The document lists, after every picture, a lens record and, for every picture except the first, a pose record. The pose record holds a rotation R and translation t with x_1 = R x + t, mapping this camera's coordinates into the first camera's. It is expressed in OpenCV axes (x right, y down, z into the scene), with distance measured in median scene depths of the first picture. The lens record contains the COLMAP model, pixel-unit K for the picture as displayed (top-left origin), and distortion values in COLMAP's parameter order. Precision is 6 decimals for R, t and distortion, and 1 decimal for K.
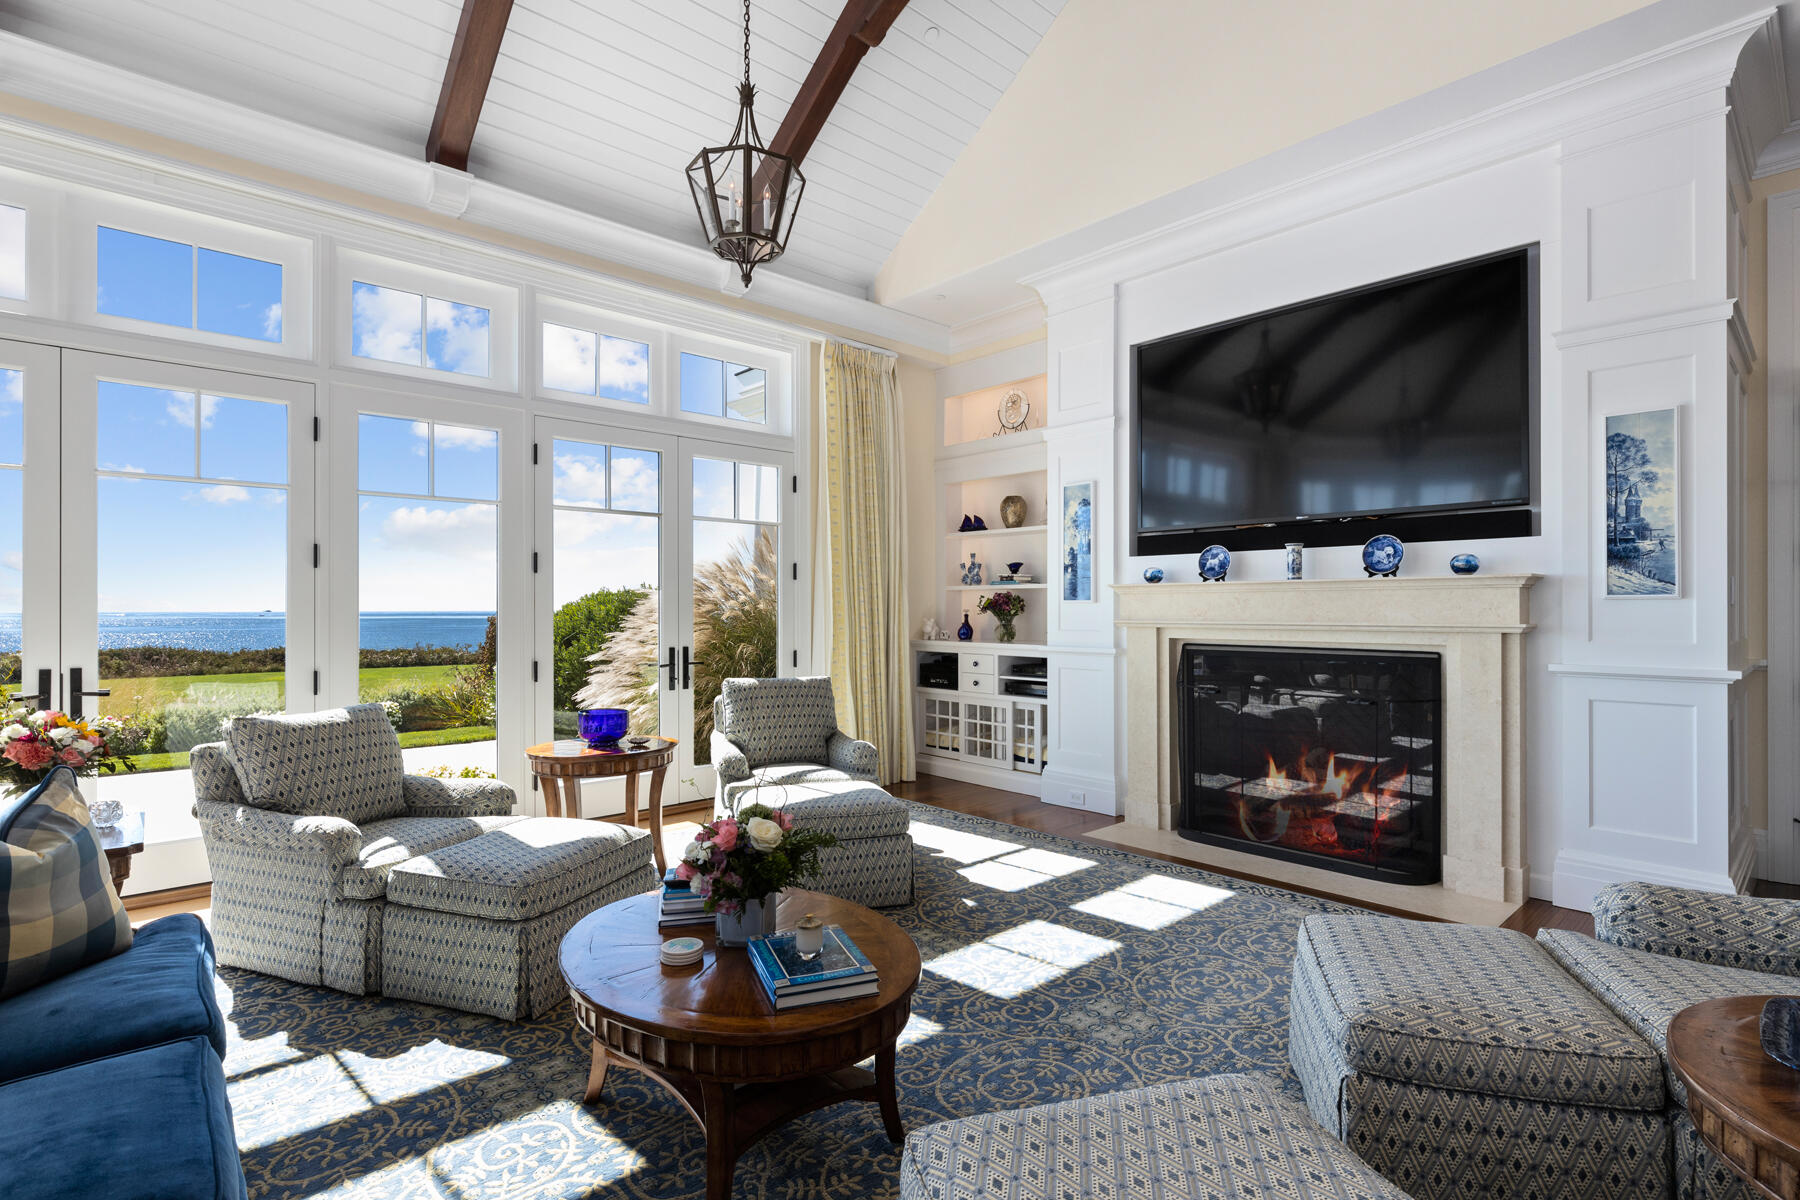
lens RADIAL K [[873.8, 0, 903.3], [0, 873.8, 606.1], [0, 0, 1]] dist [-0.026586, -0.000804]
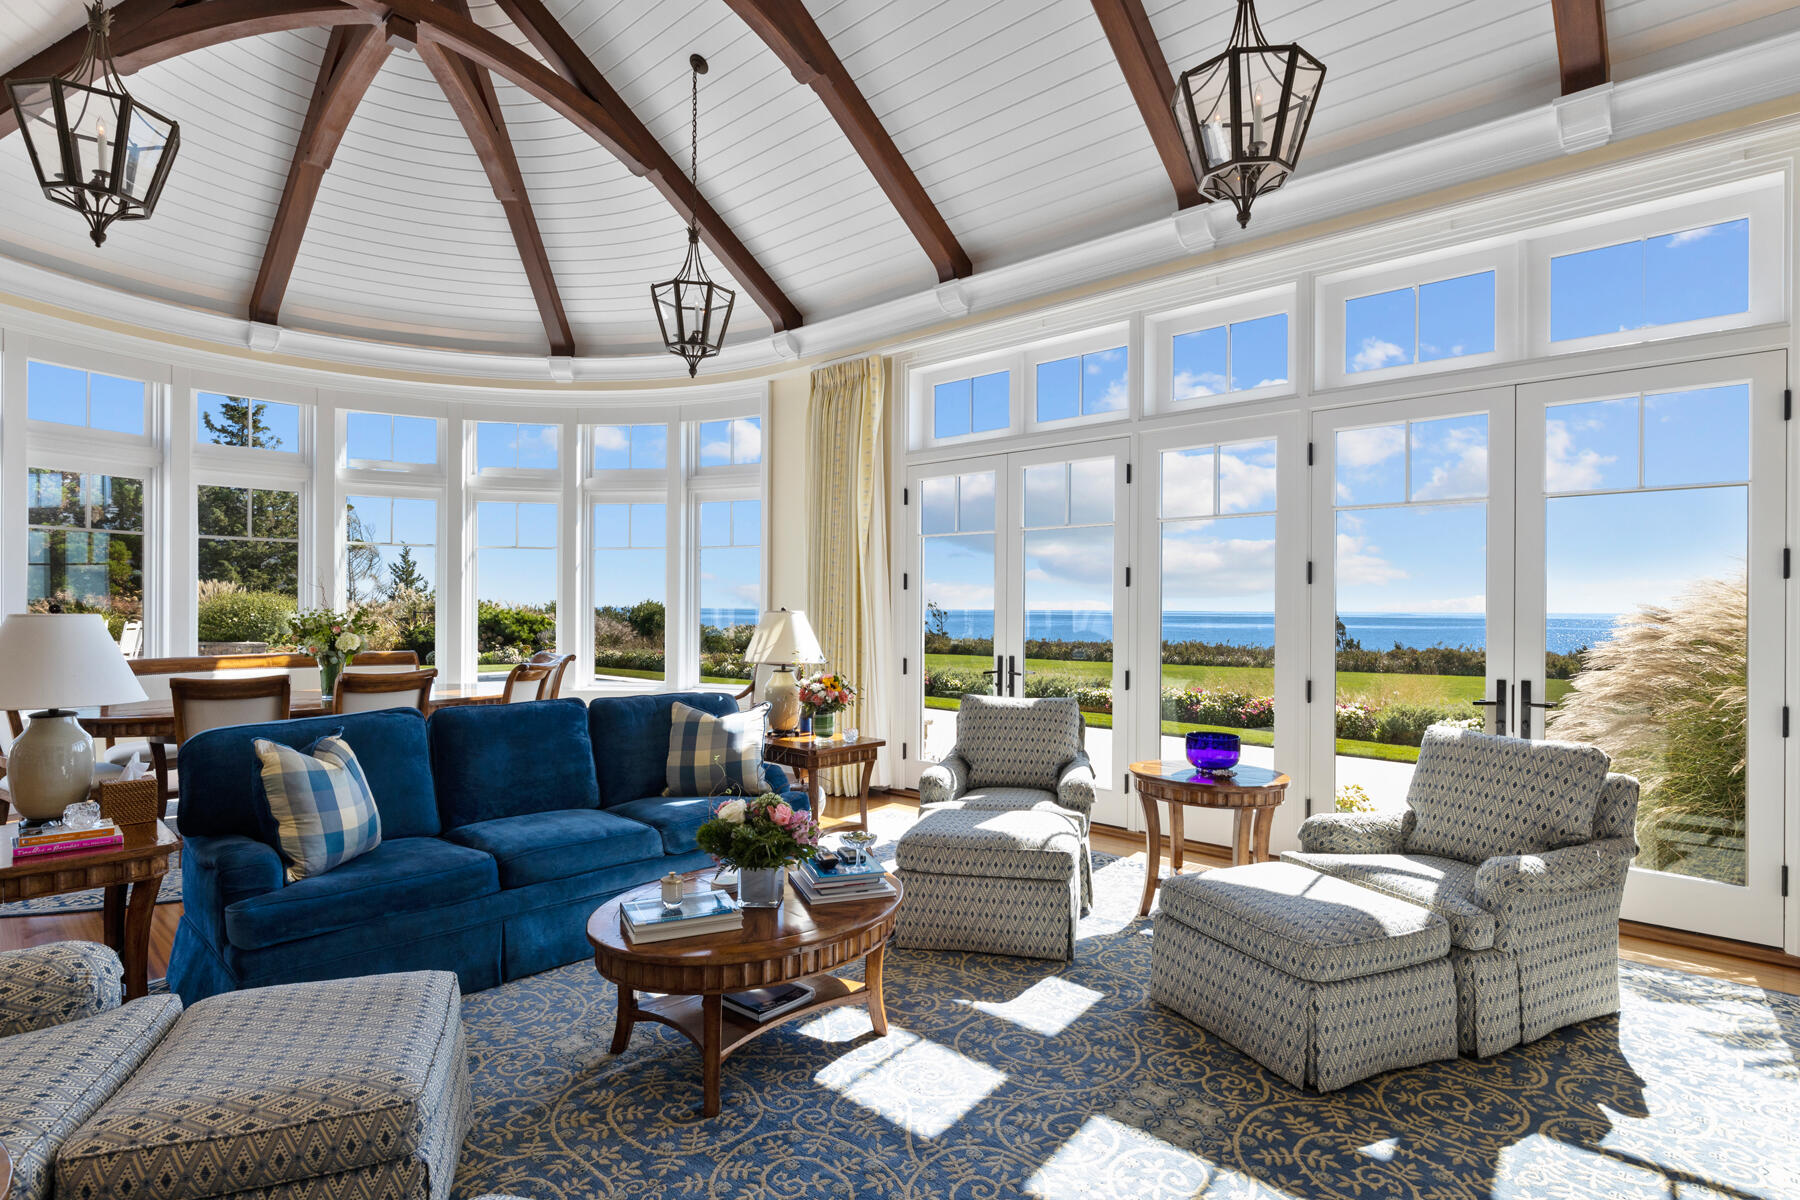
lens RADIAL K [[919.8, 0, 902.8], [0, 919.8, 596.6], [0, 0, 1]] dist [0.002032, 0.000274]
pose [[0.071812, -0.020119, -0.997215, 0.538973], [-0.009746, 0.999735, -0.020871, -0.001253], [0.997371, 0.011217, 0.071597, 0.533923]]
